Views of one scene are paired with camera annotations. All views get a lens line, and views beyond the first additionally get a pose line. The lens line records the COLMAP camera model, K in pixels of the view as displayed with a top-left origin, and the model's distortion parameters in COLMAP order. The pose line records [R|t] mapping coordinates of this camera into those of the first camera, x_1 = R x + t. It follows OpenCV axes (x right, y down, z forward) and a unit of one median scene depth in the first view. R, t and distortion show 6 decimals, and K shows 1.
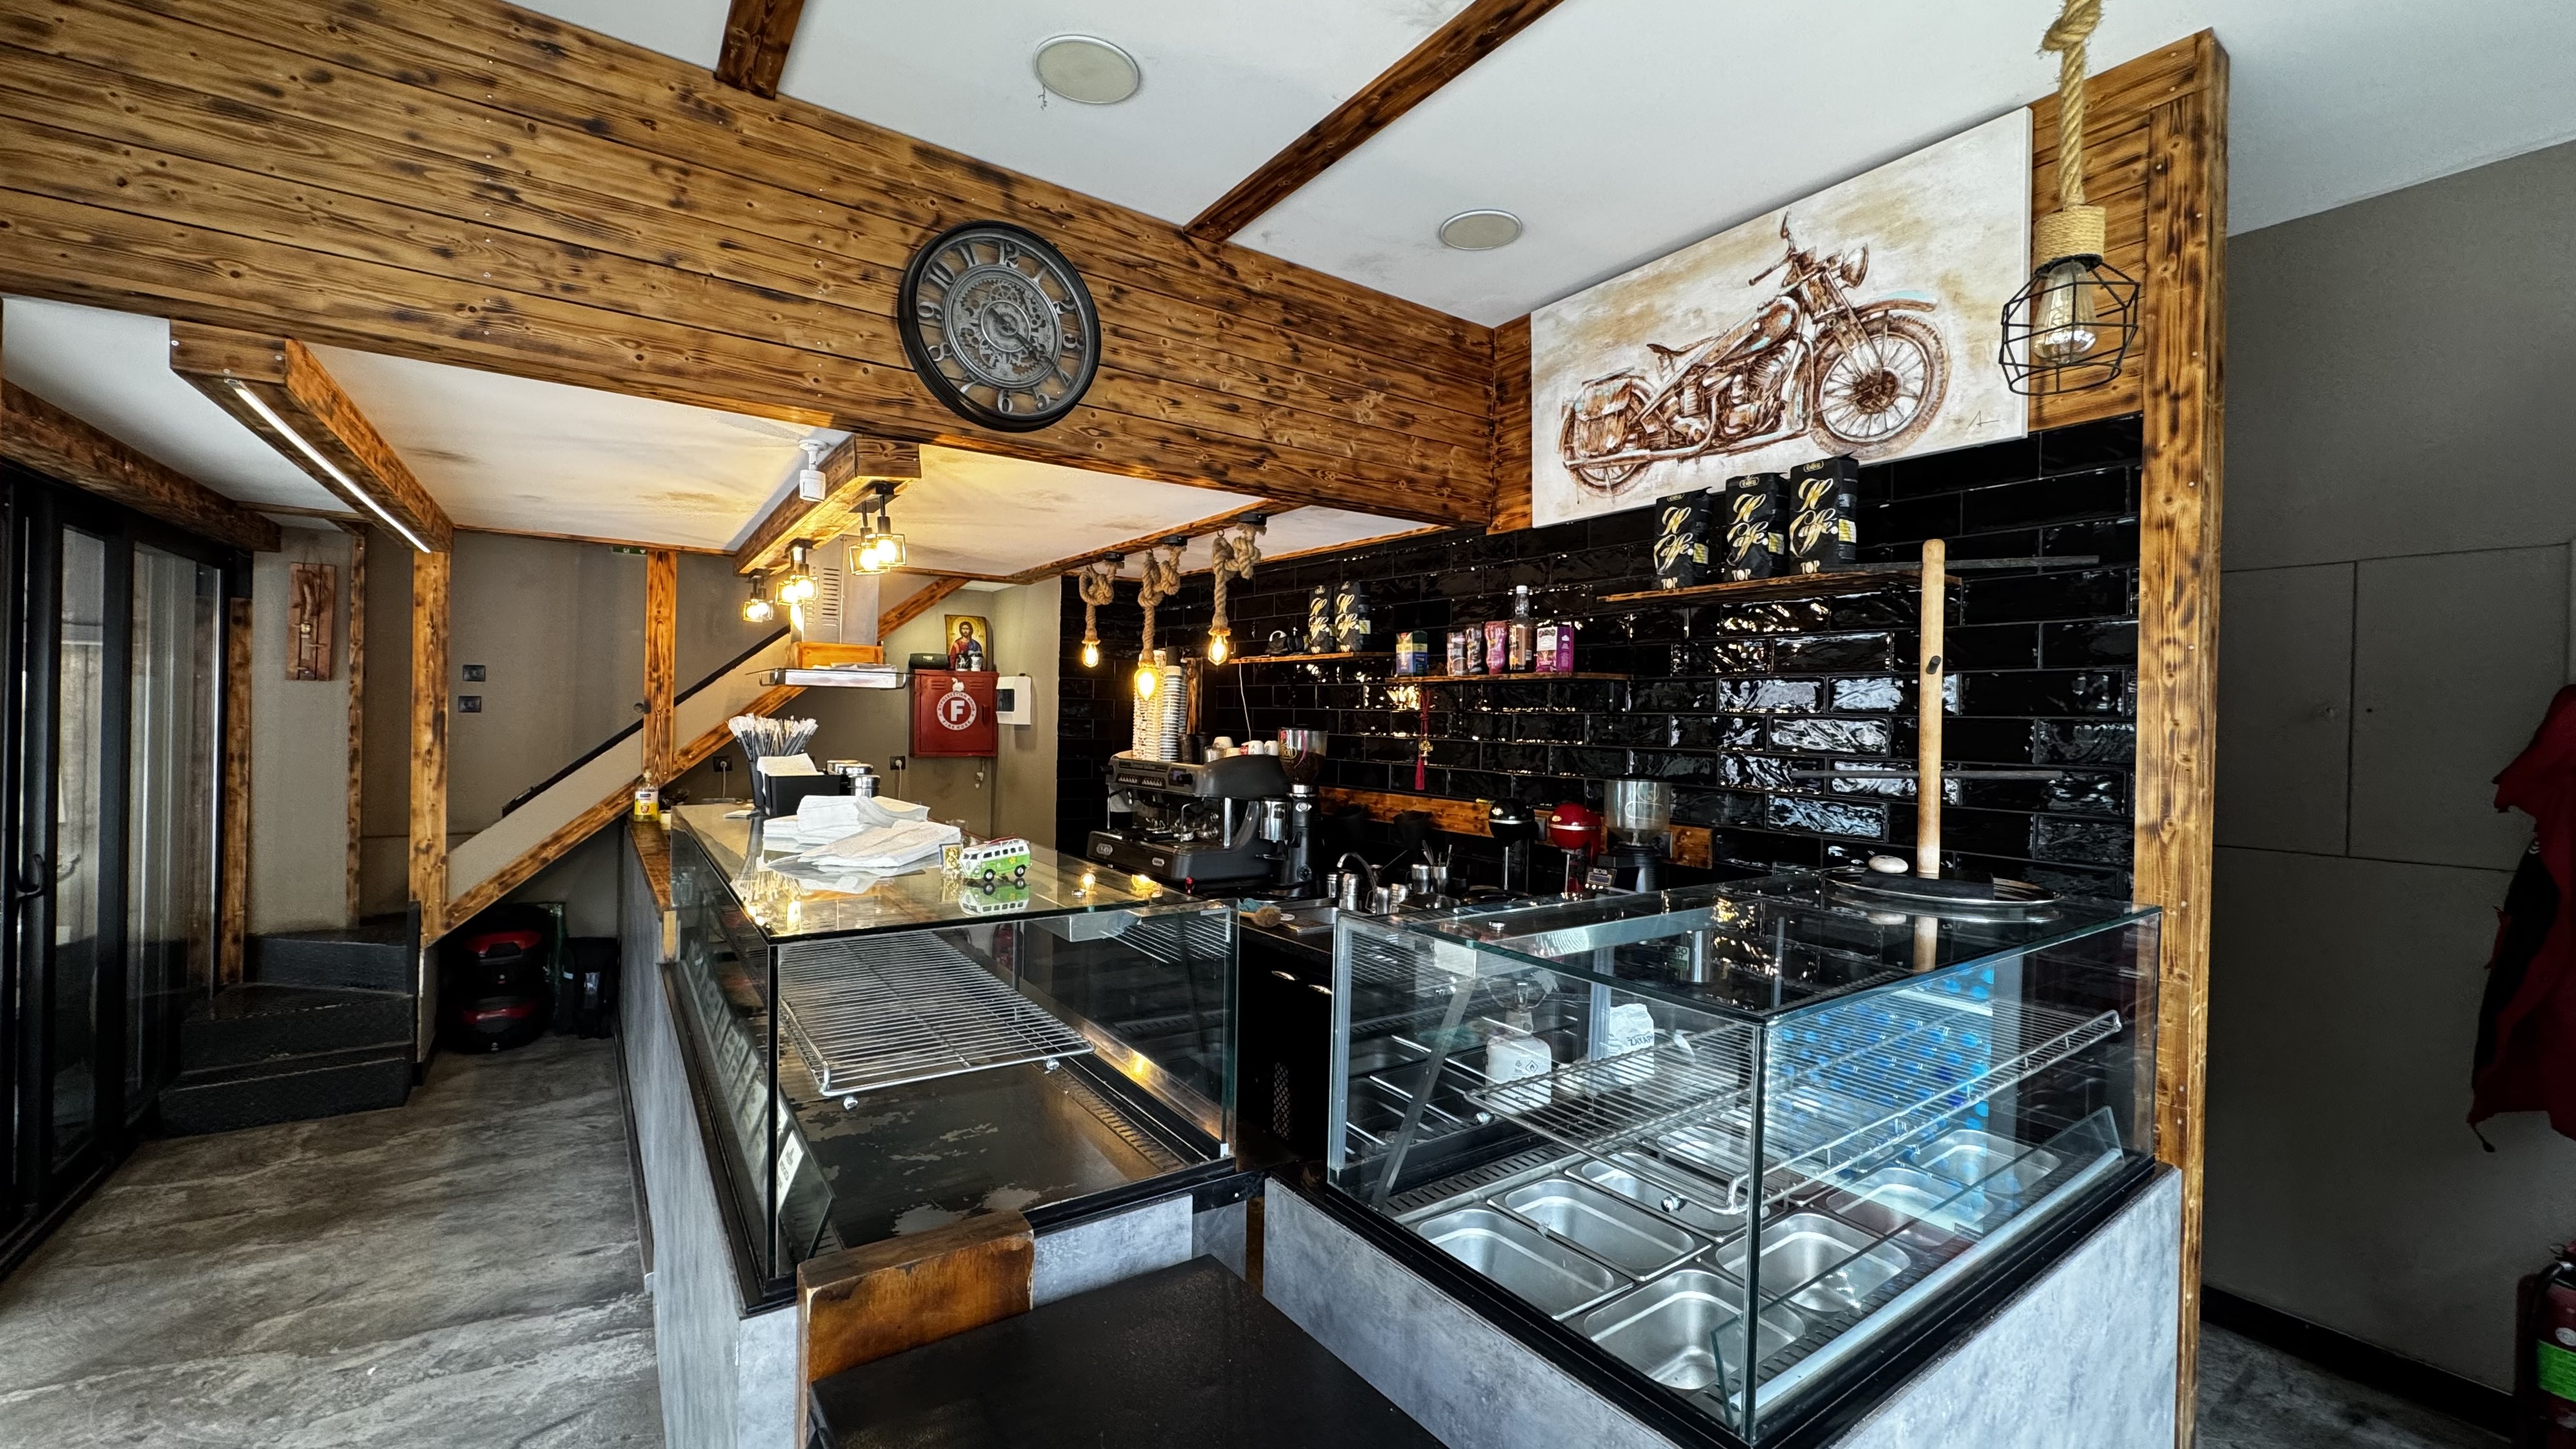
lens RADIAL K [[1023.5, 0, 1288.0], [0, 1023.5, 724.5], [0, 0, 1]] dist [-0.001863, -0.000150]
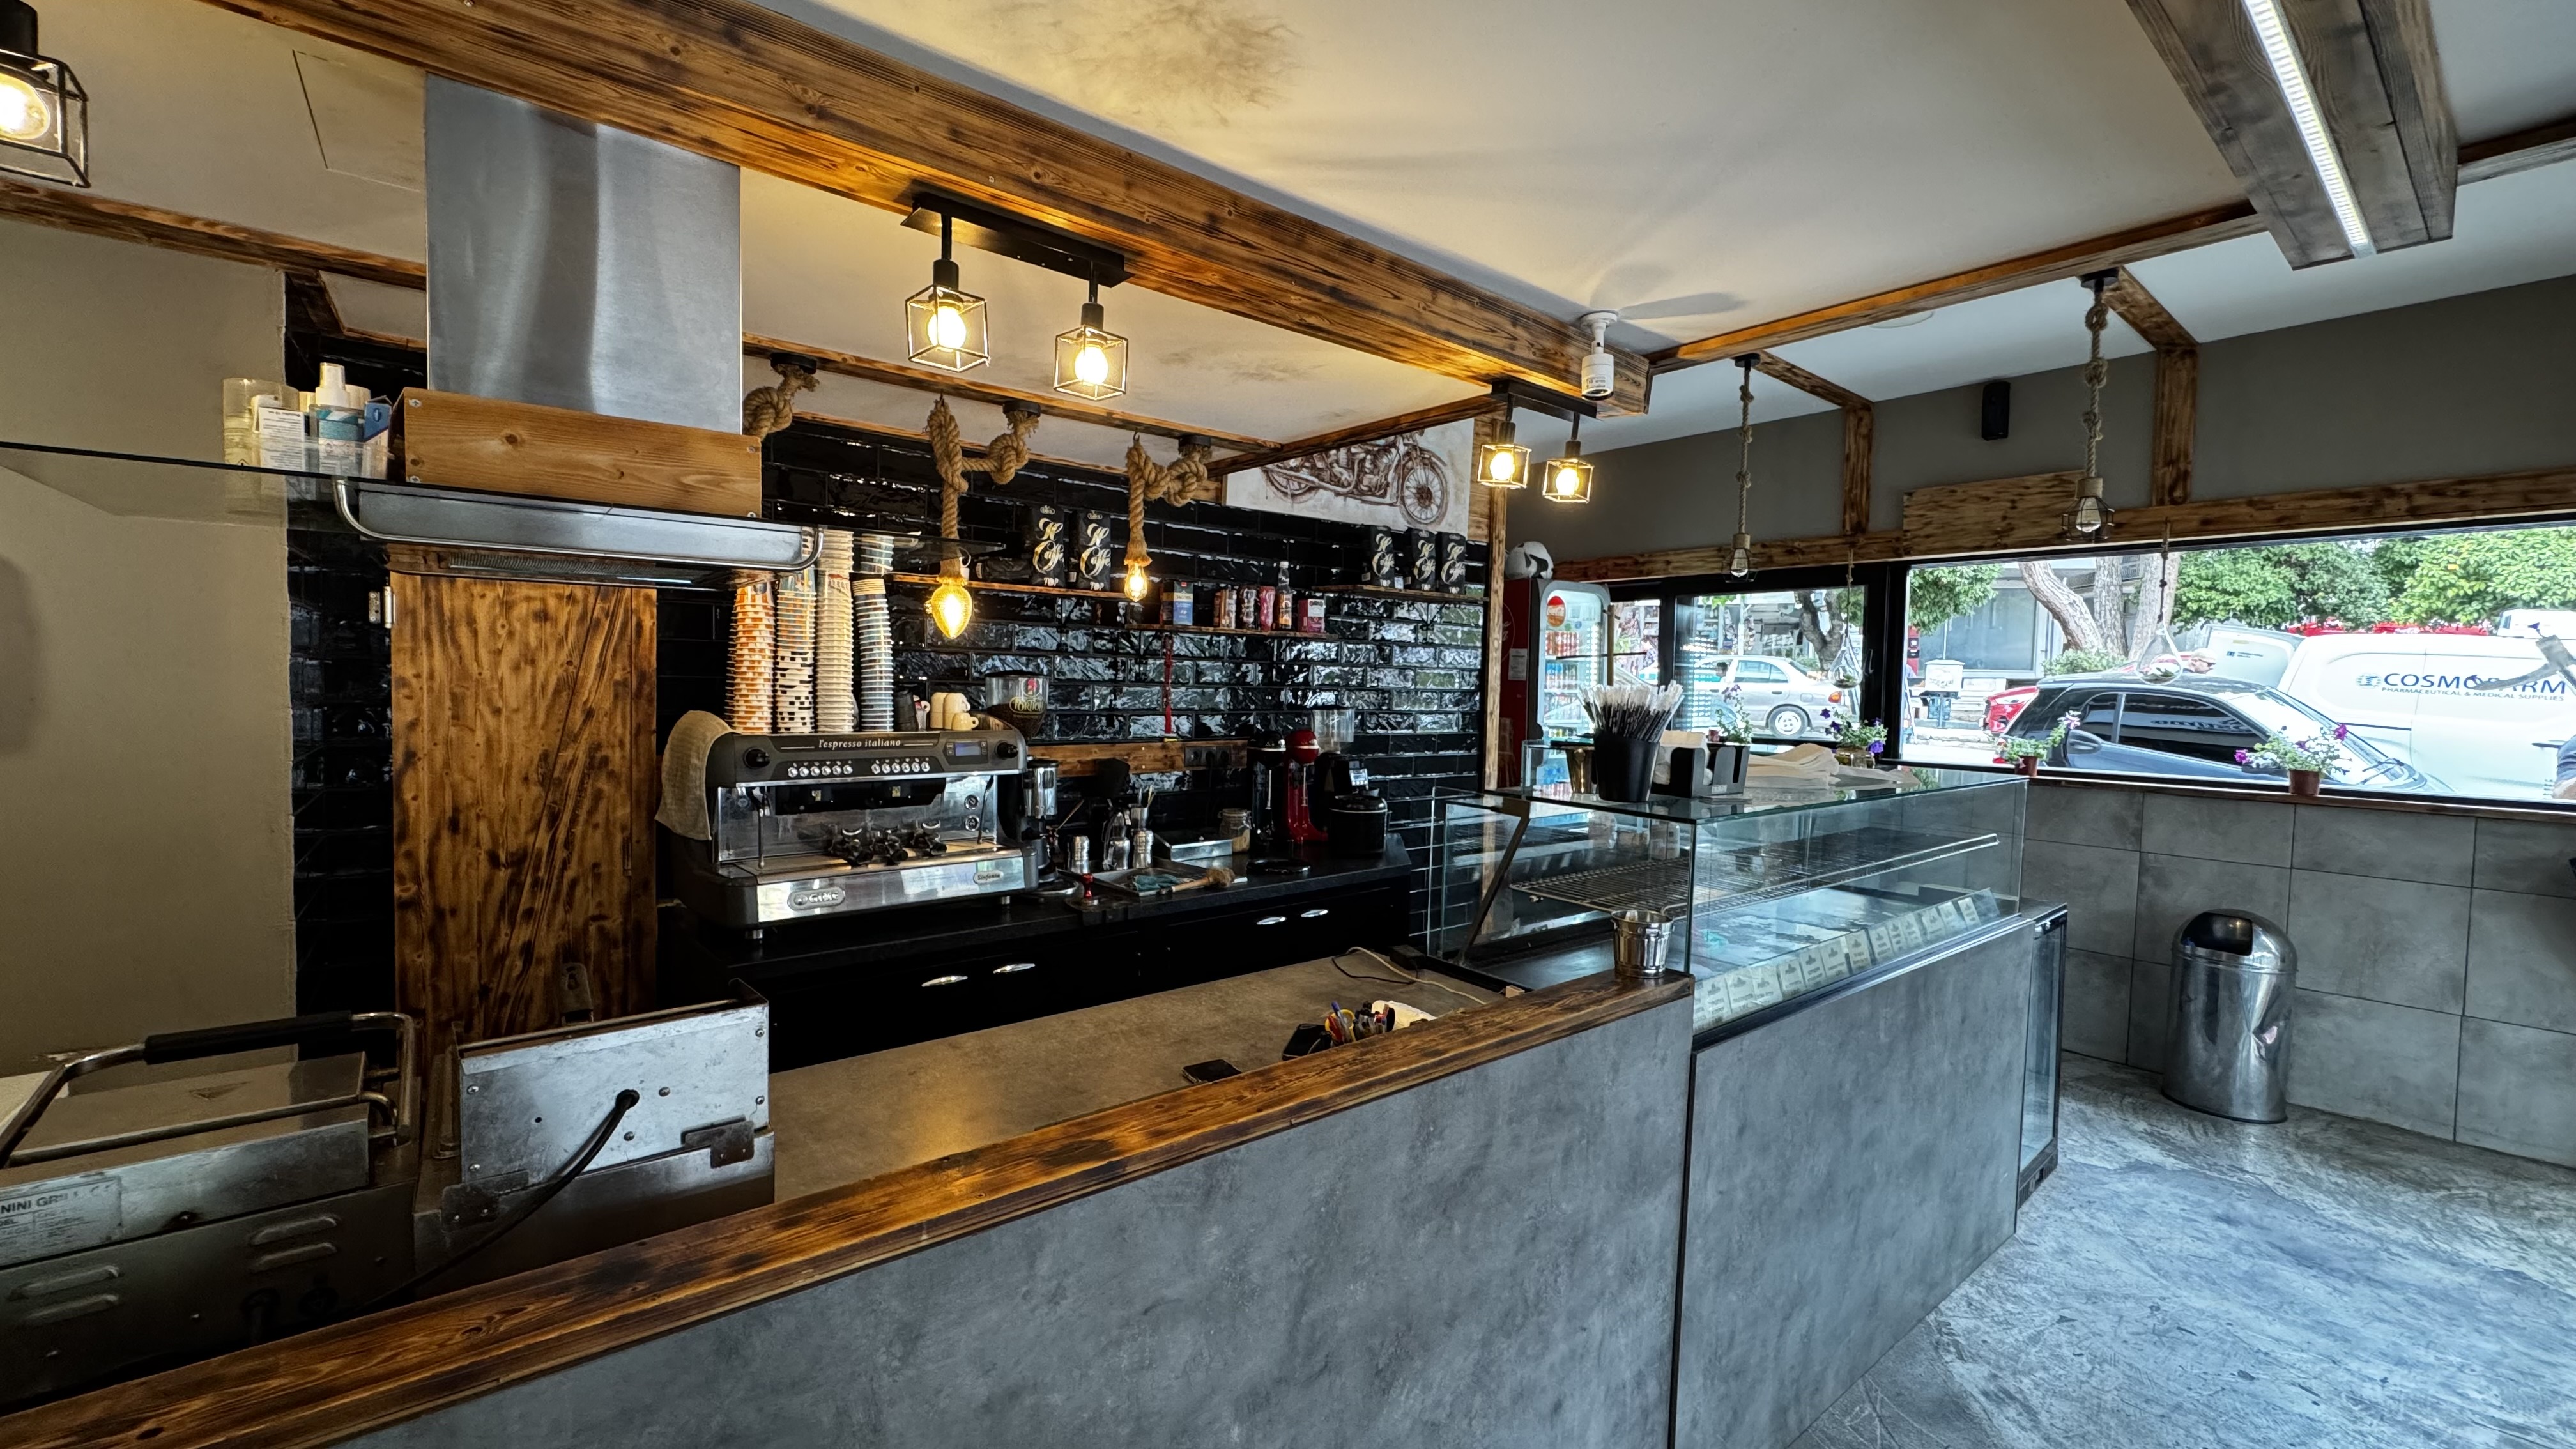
lens RADIAL K [[1045.1, 0, 1288.0], [0, 1045.1, 724.5], [0, 0, 1]] dist [0.000594, 0.000082]
pose [[-0.077095, -0.056610, 0.995415, -1.266190], [-0.008577, 0.998387, 0.056115, -0.009162], [-0.996987, -0.004211, -0.077456, 1.307793]]
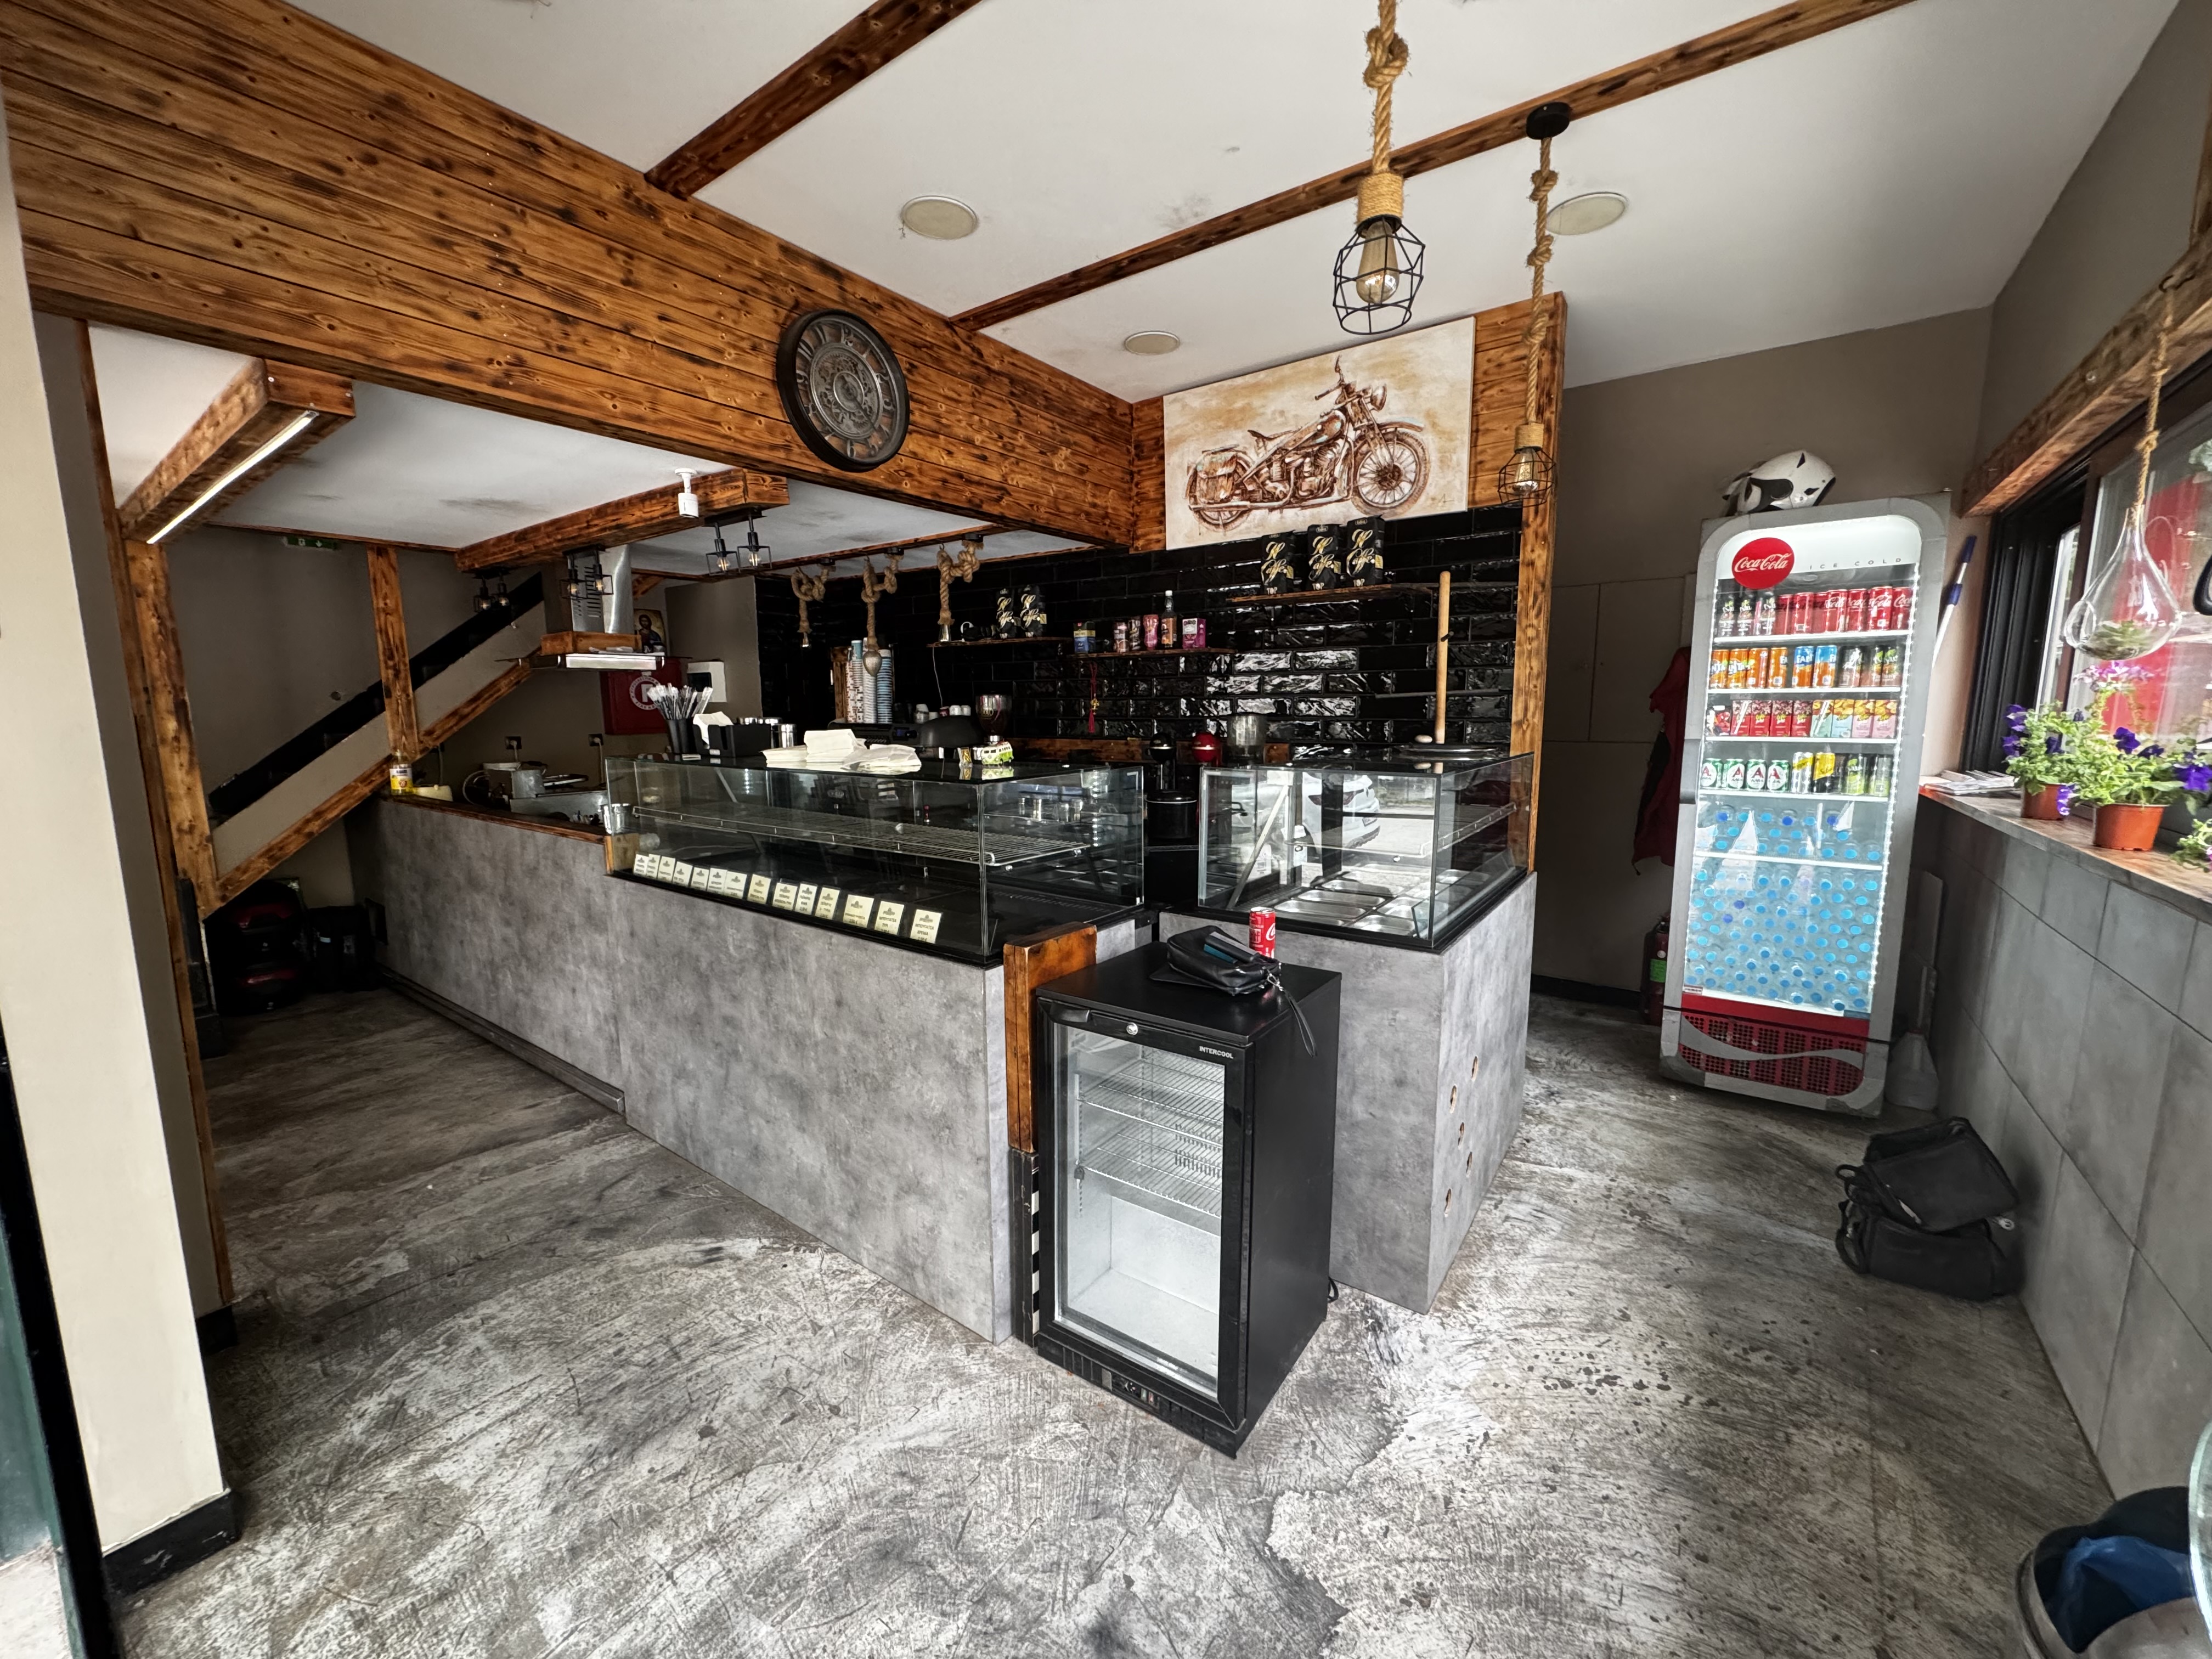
lens RADIAL K [[876.9, 0, 1106.0], [0, 876.9, 829.5], [0, 0, 1]] dist [-0.001832, -0.000054]
pose [[0.945652, -0.074029, 0.316641, -0.351958], [0.029958, 0.989434, 0.141853, 0.032015], [-0.323797, -0.124657, 0.937879, -0.270367]]
